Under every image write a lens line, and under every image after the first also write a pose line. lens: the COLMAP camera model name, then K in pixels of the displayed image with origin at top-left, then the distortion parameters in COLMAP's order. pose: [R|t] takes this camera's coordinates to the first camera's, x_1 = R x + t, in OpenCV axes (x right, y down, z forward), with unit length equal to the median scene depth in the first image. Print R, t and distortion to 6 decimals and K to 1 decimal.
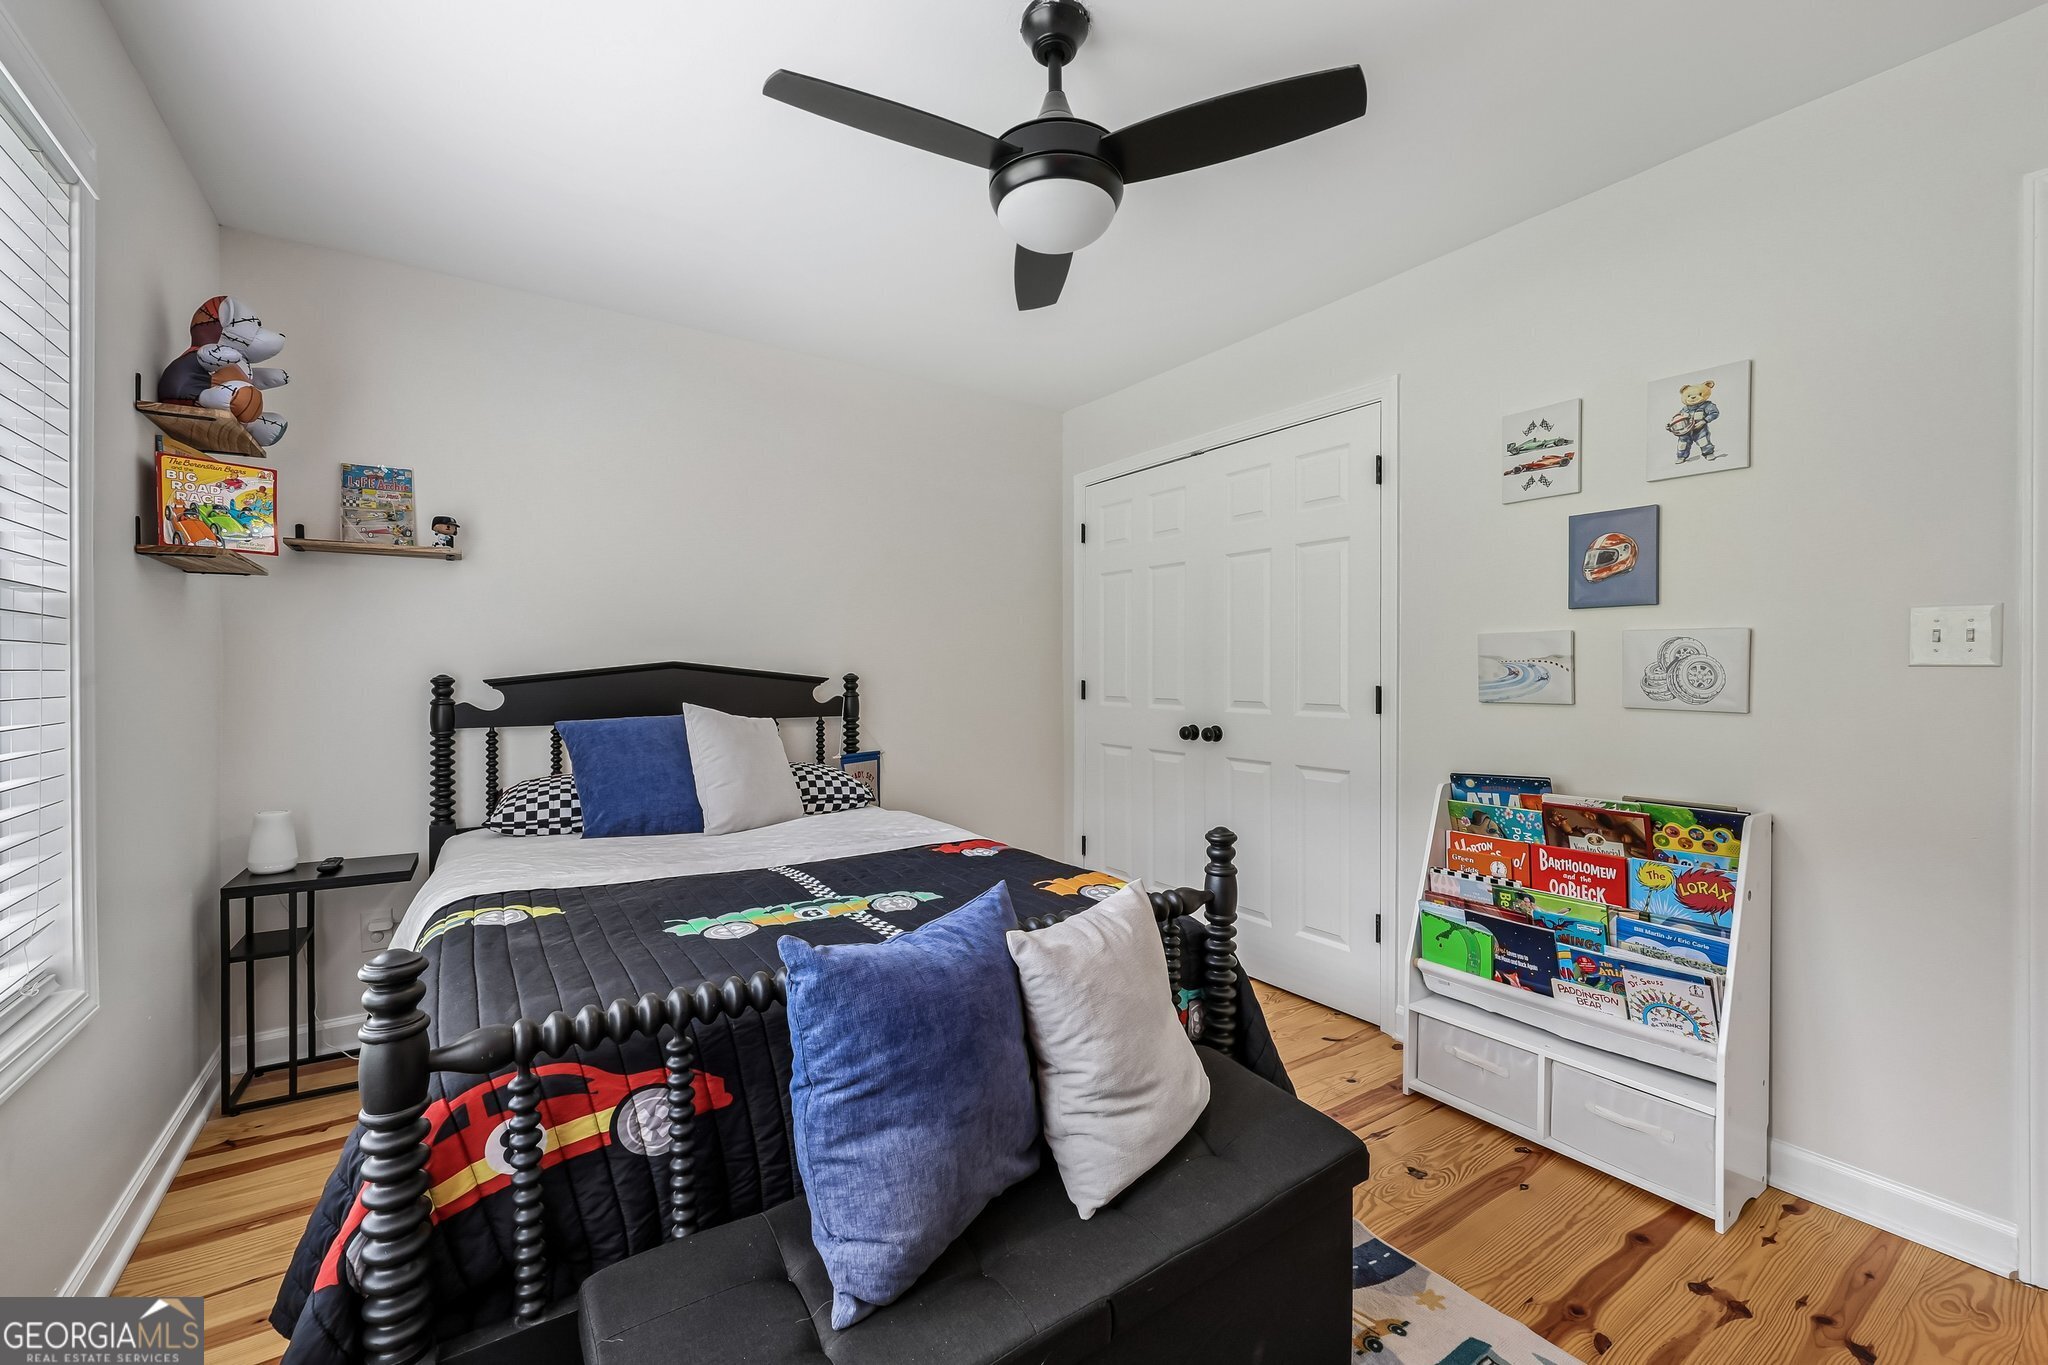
lens RADIAL K [[840.4, 0, 1028.7], [0, 840.4, 677.8], [0, 0, 1]] dist [0.000909, 0.000029]
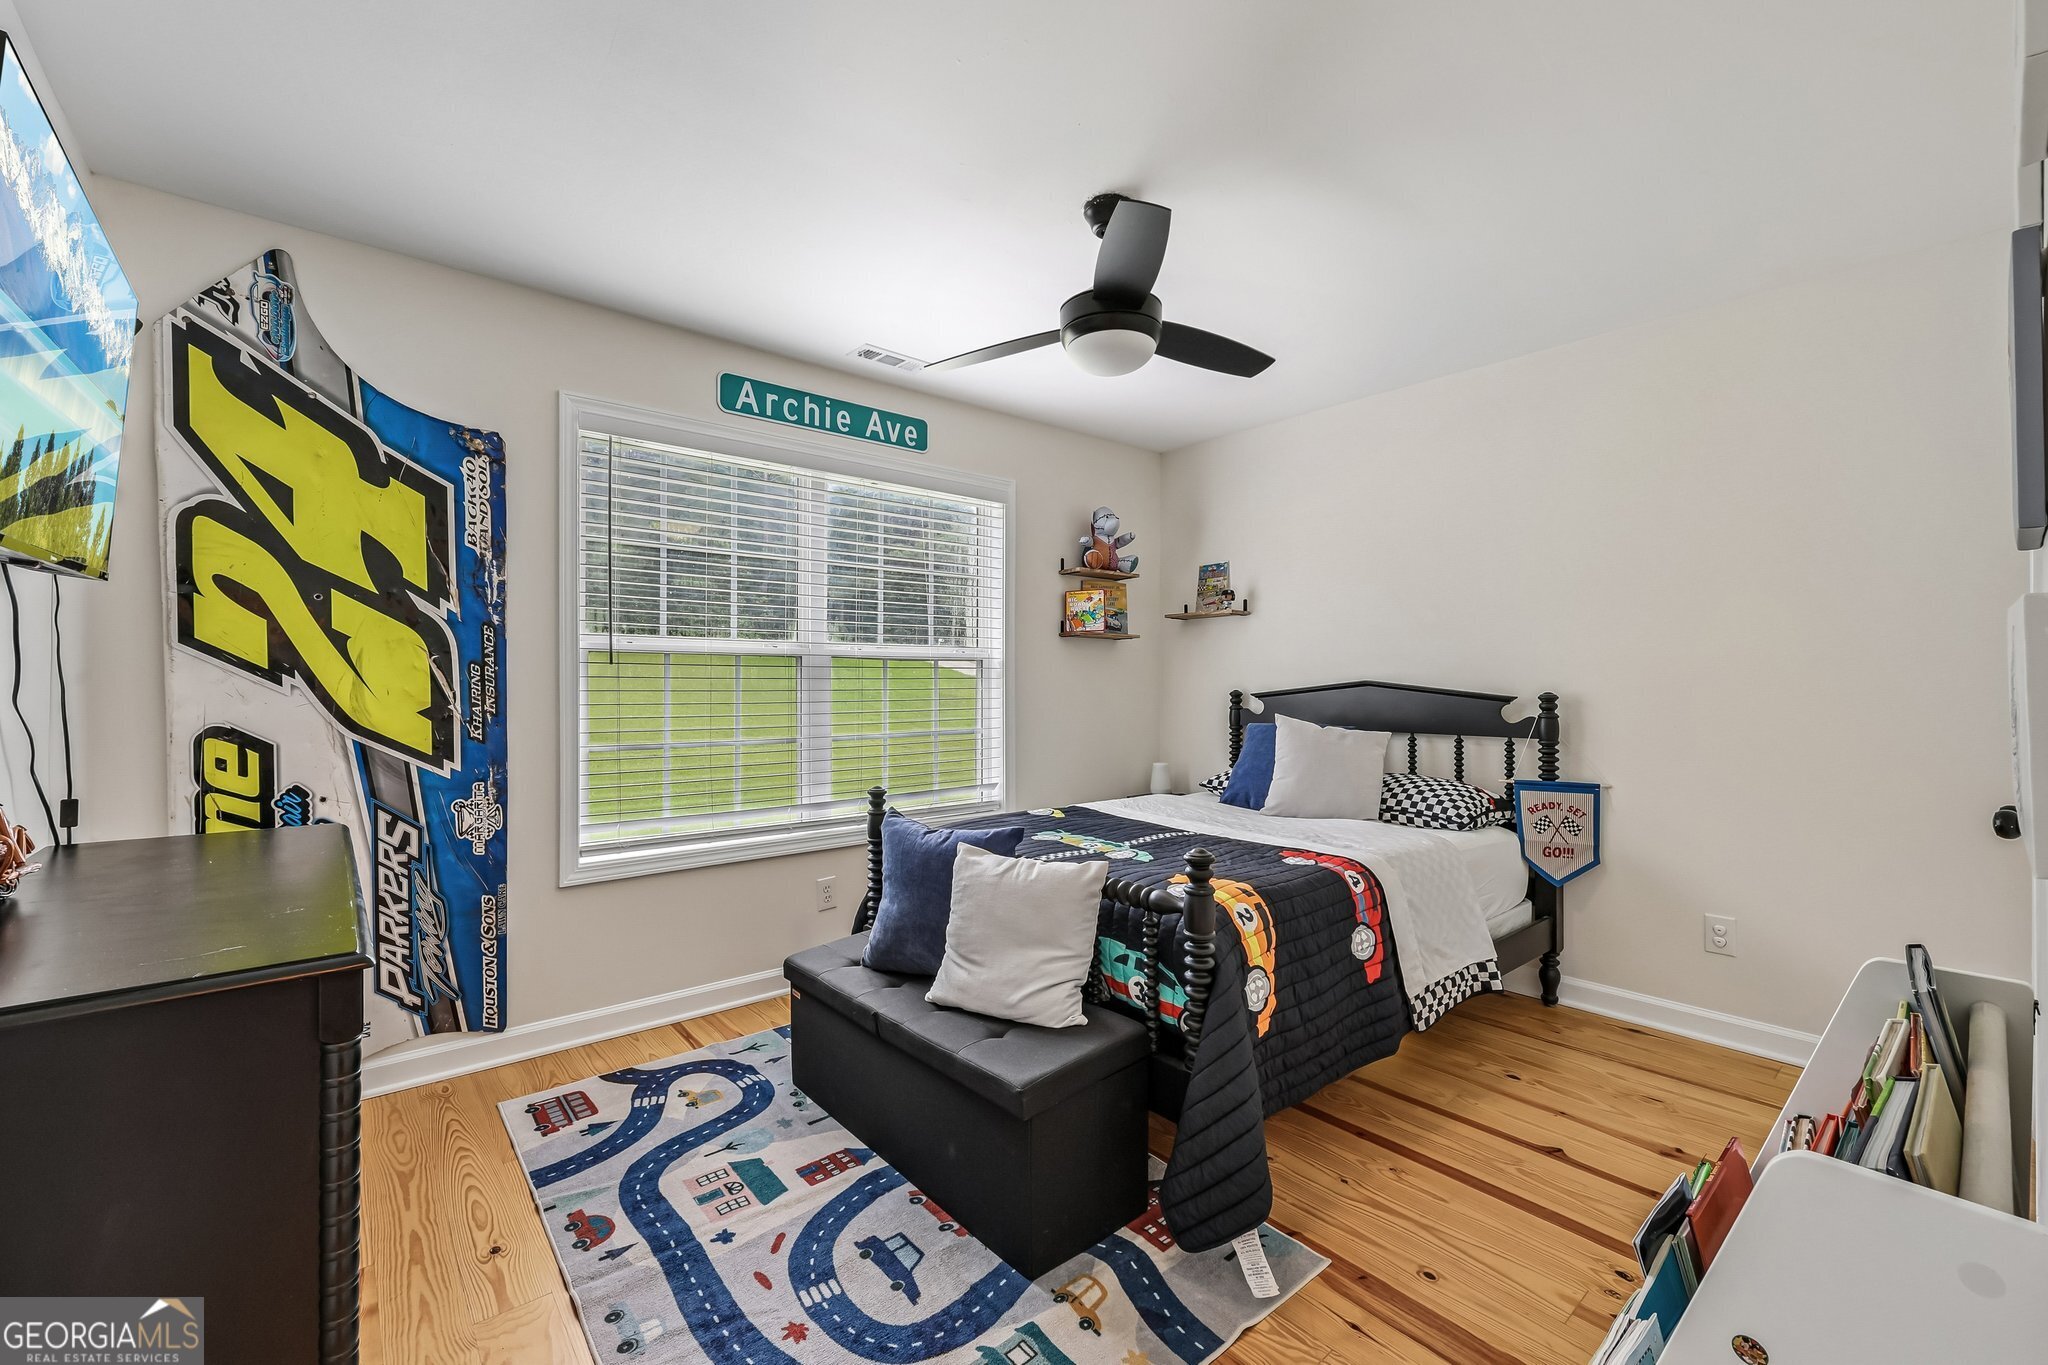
lens RADIAL K [[840.4, 0, 1032.4], [0, 840.4, 688.8], [0, 0, 1]] dist [0.000909, 0.000029]
pose [[0.108327, 0.013080, -0.994029, 0.764599], [-0.004886, 0.999908, 0.012624, -0.021848], [0.994103, 0.003489, 0.108381, 0.422275]]
